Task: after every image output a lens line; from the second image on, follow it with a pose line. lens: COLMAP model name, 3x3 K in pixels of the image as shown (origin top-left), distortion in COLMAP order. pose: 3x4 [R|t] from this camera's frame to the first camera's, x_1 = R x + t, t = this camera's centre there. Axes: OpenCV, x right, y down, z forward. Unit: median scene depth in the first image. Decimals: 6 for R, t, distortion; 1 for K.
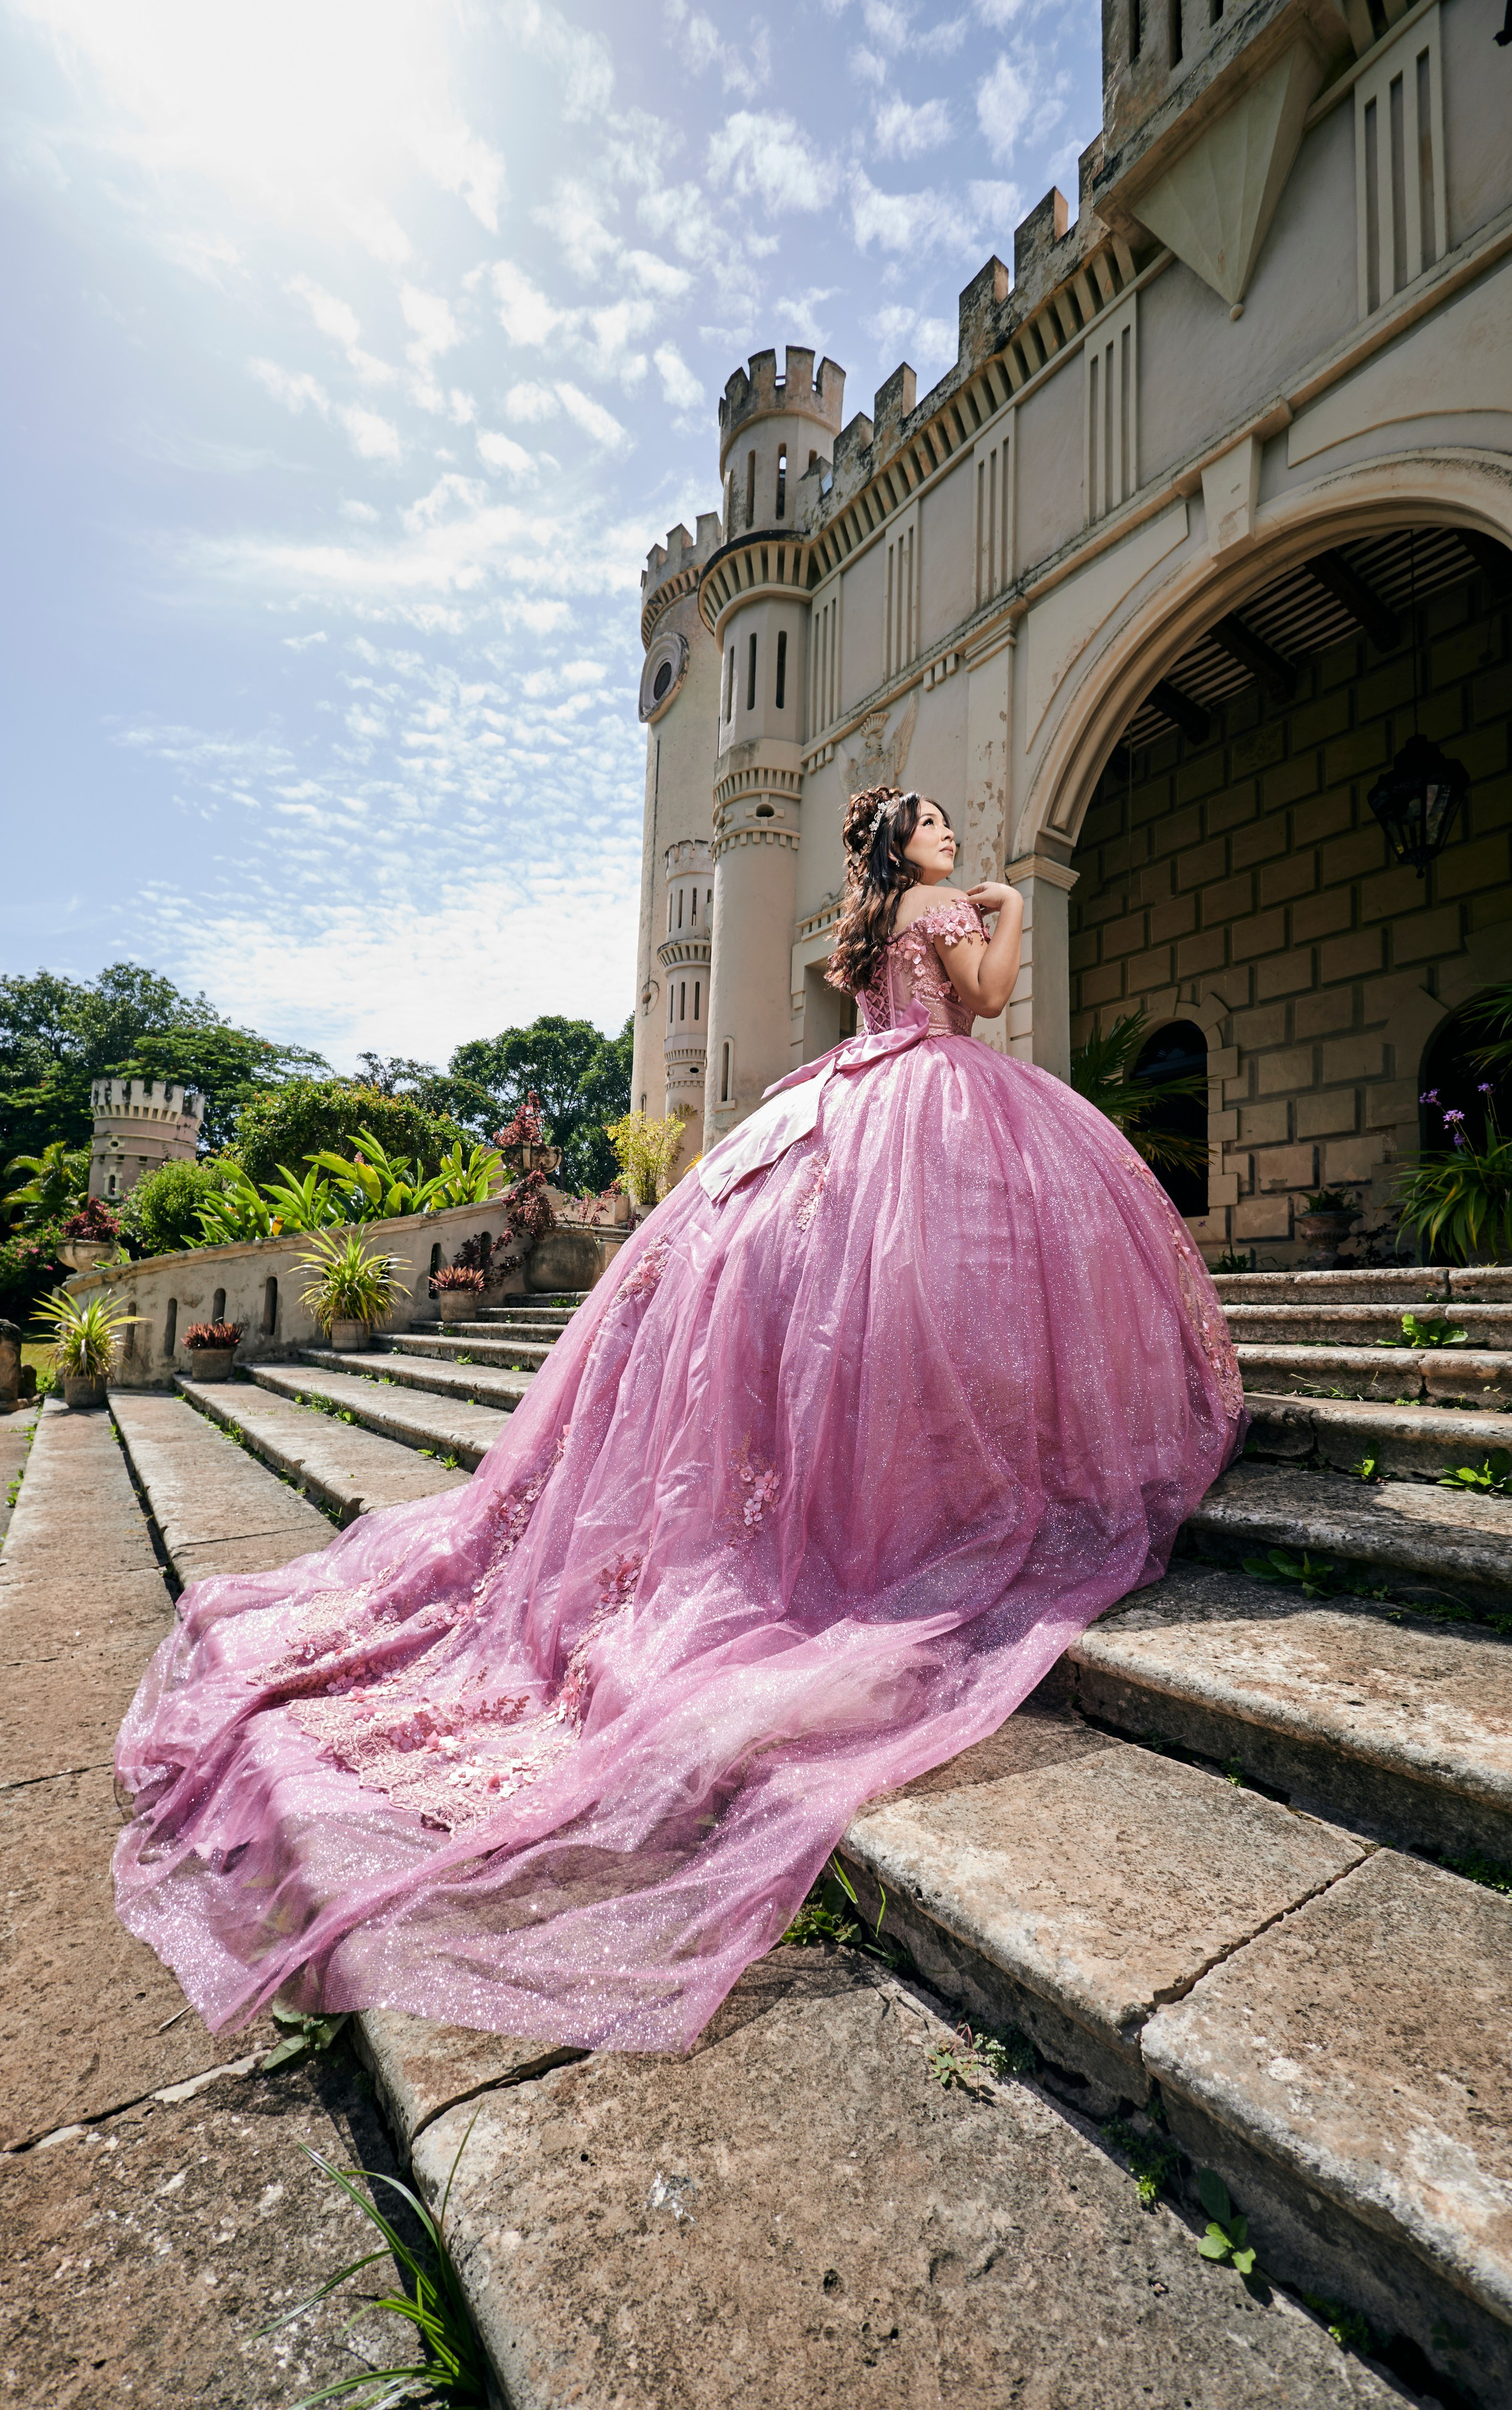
lens RADIAL K [[957.6, 0, 764.7], [0, 957.6, 1256.9], [0, 0, 1]] dist [0.001924, -0.000009]
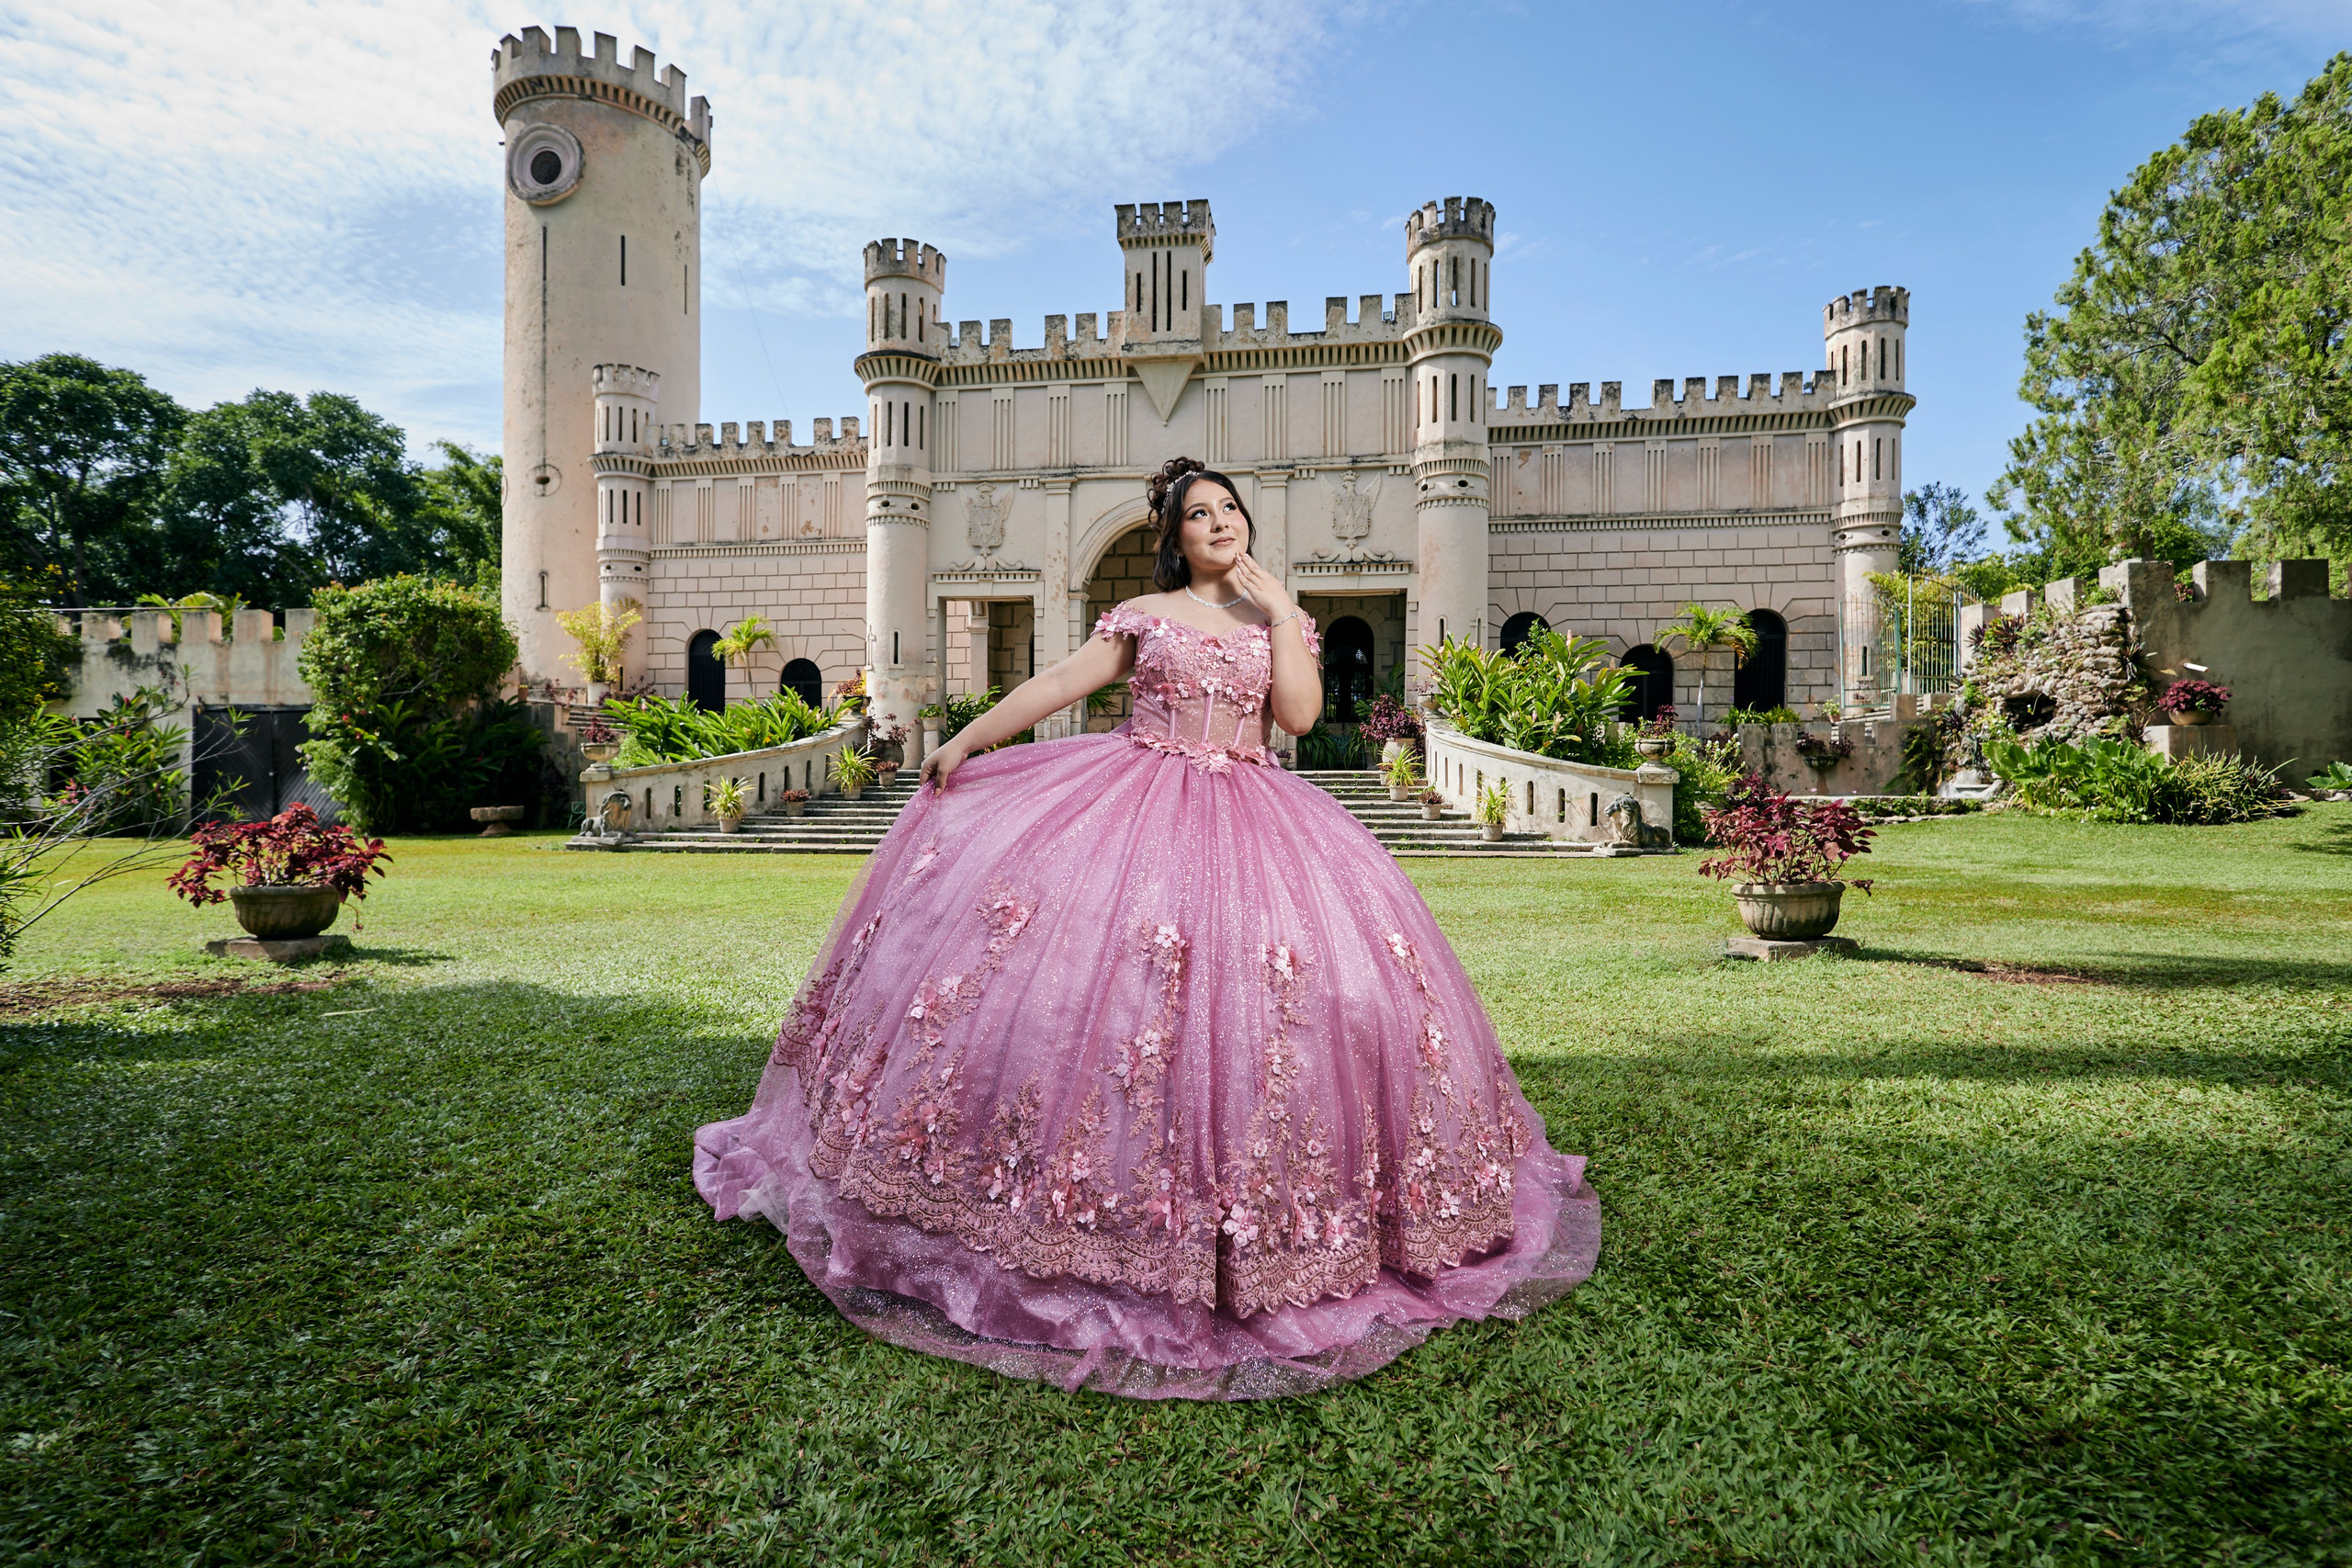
lens RADIAL K [[1083.1, 0, 1177.9], [0, 1083.1, 783.7], [0, 0, 1]] dist [0.002686, -0.000072]
pose [[0.706150, -0.021565, 0.707733, -5.365788], [-0.035572, 0.997193, 0.065877, -0.417317], [-0.707168, -0.071694, 0.703401, -4.102526]]
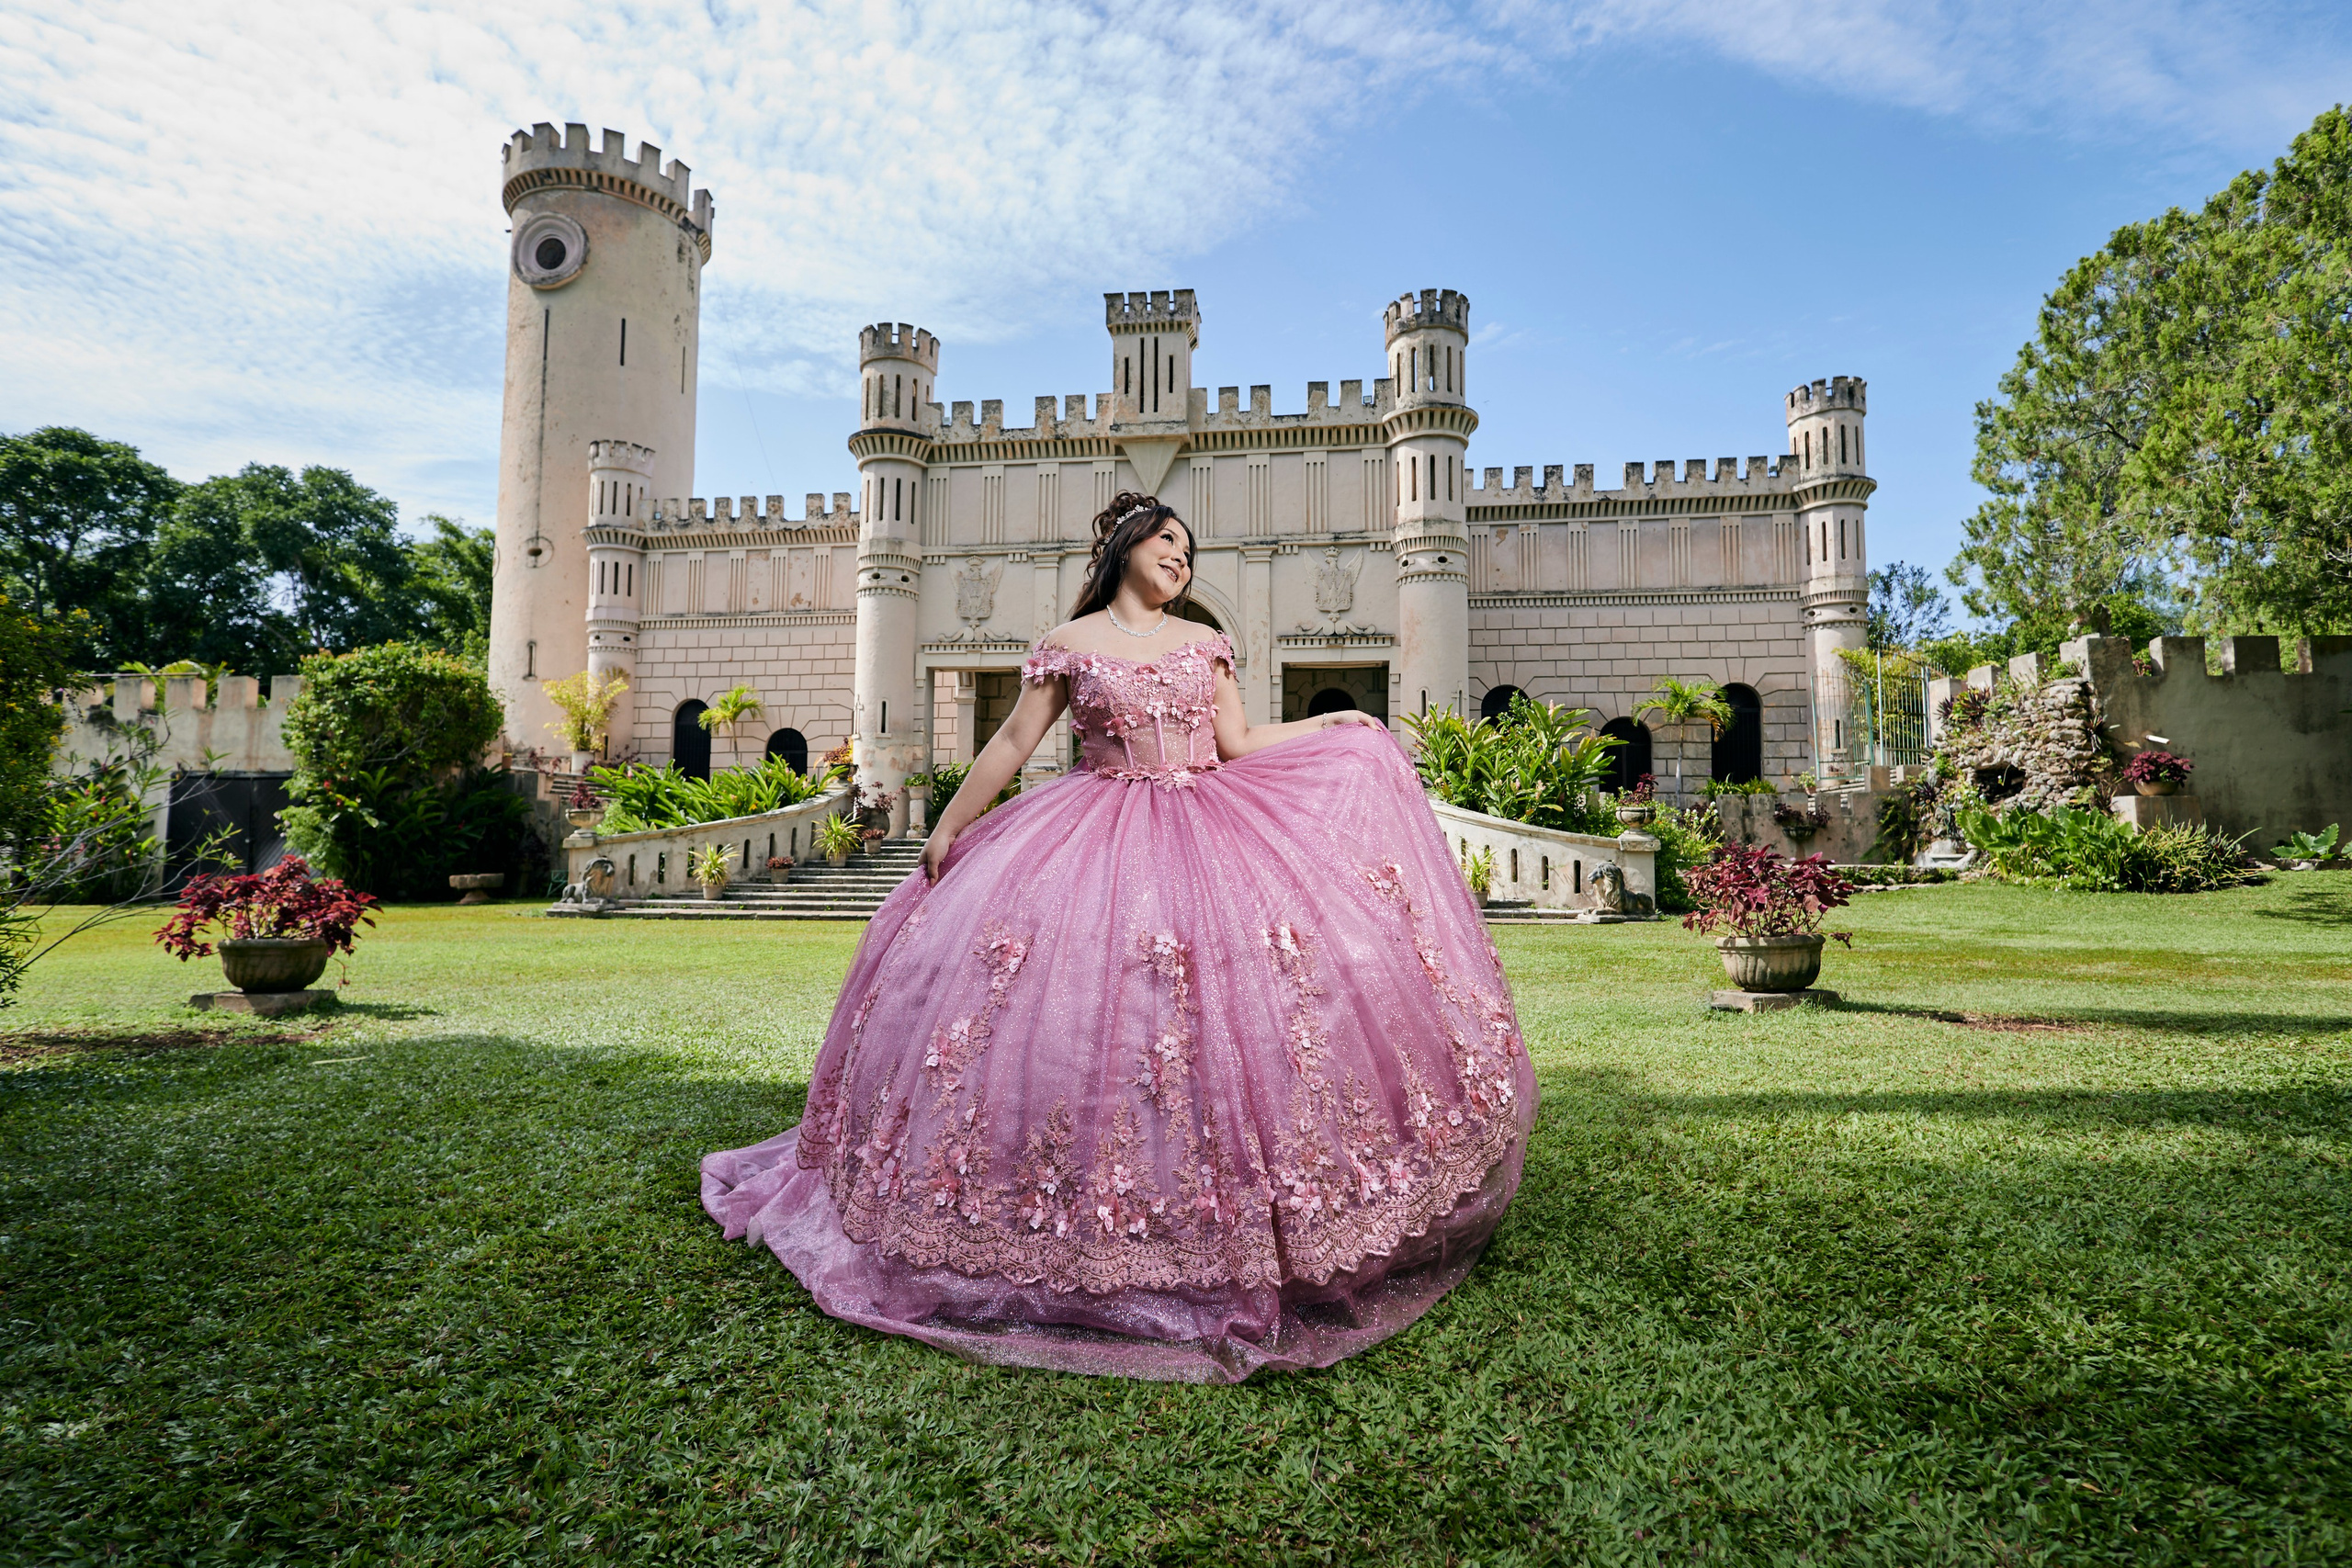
lens RADIAL K [[1083.1, 0, 1180.5], [0, 1083.1, 781.1], [0, 0, 1]] dist [0.002686, -0.000072]
pose [[0.694033, 0.029138, 0.719353, -5.401042], [-0.037530, 0.999286, -0.004267, -0.383763], [-0.718964, -0.024036, 0.694632, -4.116706]]
